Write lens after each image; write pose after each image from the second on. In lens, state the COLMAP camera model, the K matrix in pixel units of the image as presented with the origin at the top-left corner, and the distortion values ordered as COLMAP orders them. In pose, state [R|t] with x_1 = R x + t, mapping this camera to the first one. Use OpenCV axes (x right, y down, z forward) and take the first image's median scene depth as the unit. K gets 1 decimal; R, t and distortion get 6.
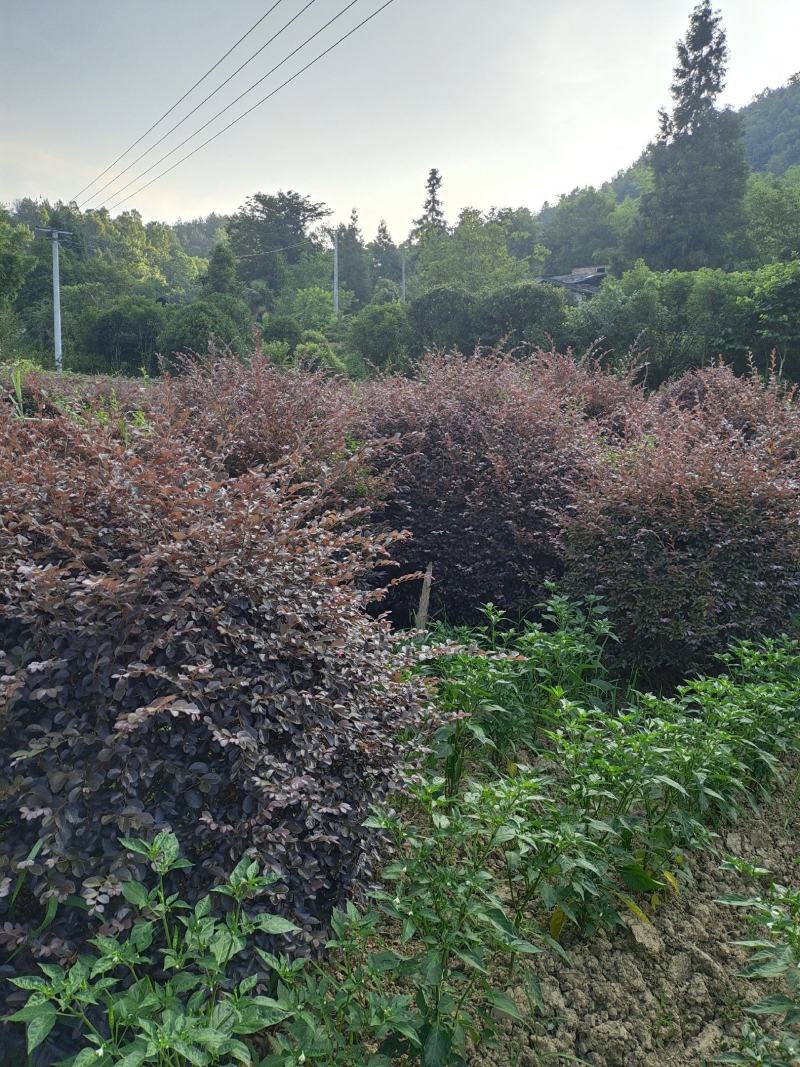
lens RADIAL K [[794.3, 0, 400.0], [0, 794.3, 533.5], [0, 0, 1]] dist [0.062243, -0.072241]
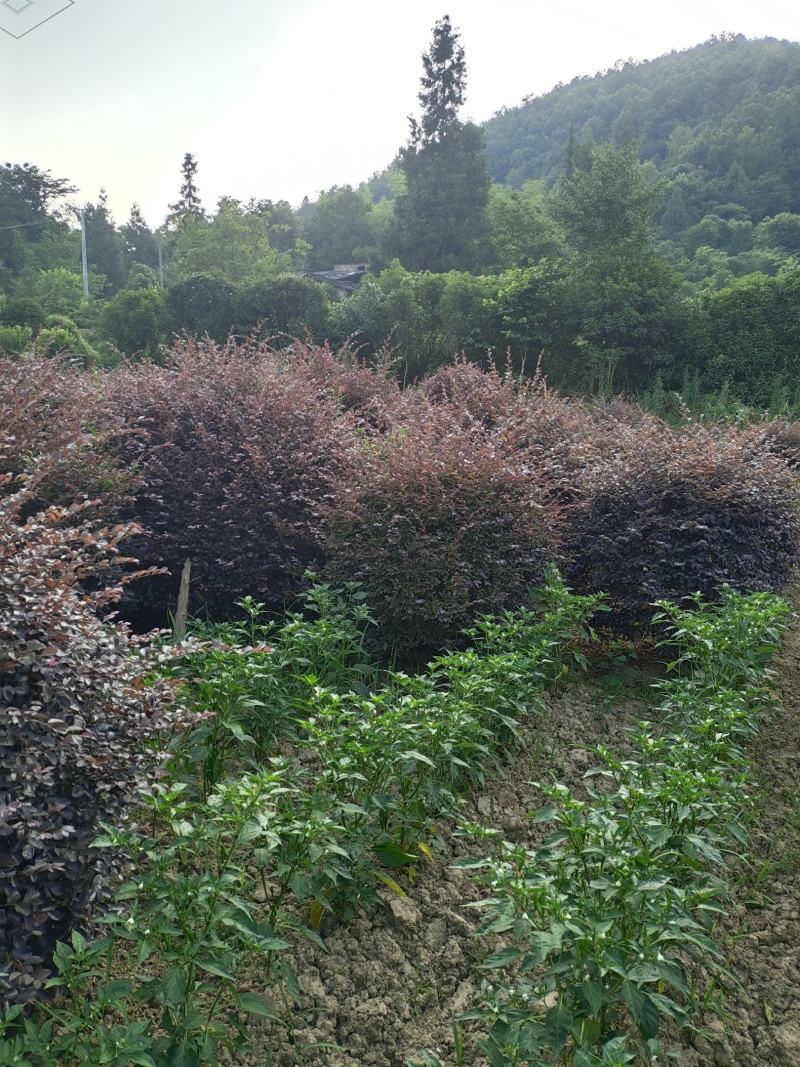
lens RADIAL K [[794.3, 0, 400.0], [0, 794.3, 533.5], [0, 0, 1]] dist [0.062243, -0.072241]
pose [[0.960486, -0.042896, 0.275004, 0.026406], [0.040906, 0.999079, 0.012972, 0.005194], [-0.275307, -0.001211, 0.961356, 0.010759]]
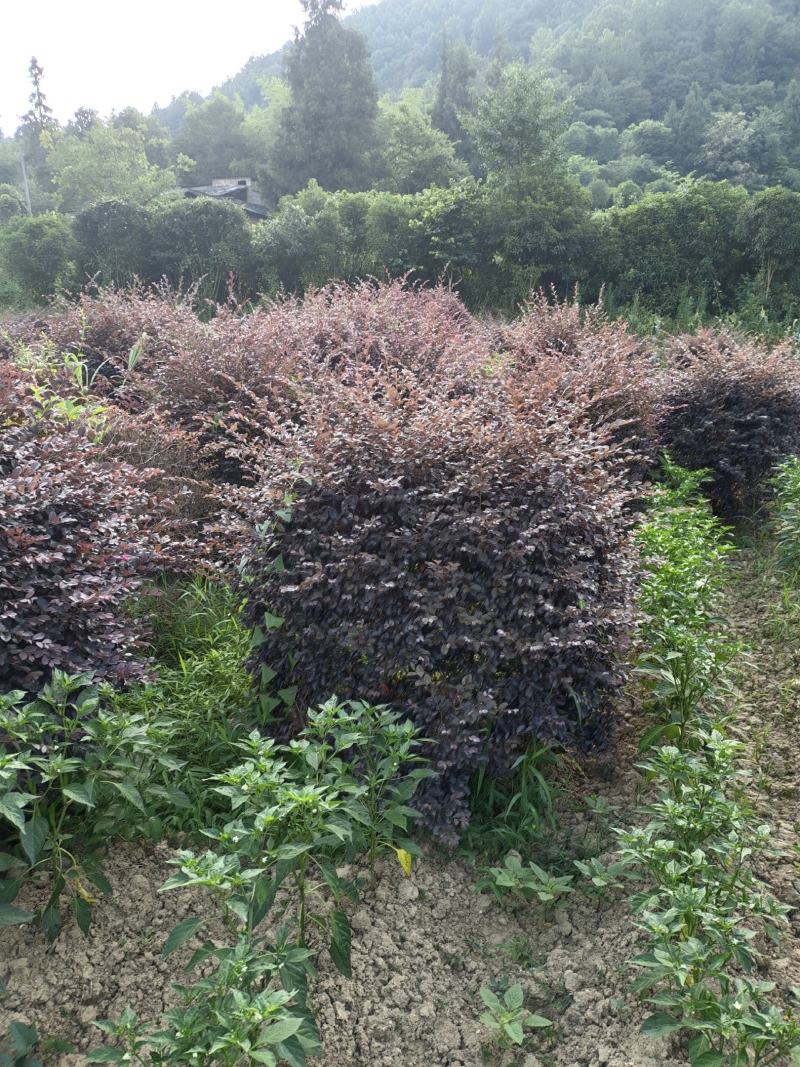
lens RADIAL K [[807.8, 0, 401.1], [0, 807.8, 530.0], [0, 0, 1]] dist [0.006636, -0.002605]
pose [[0.904996, -0.140004, 0.401722, -0.542219], [0.102401, 0.988222, 0.113716, -0.006174], [-0.412911, -0.061775, 0.908674, -0.167730]]
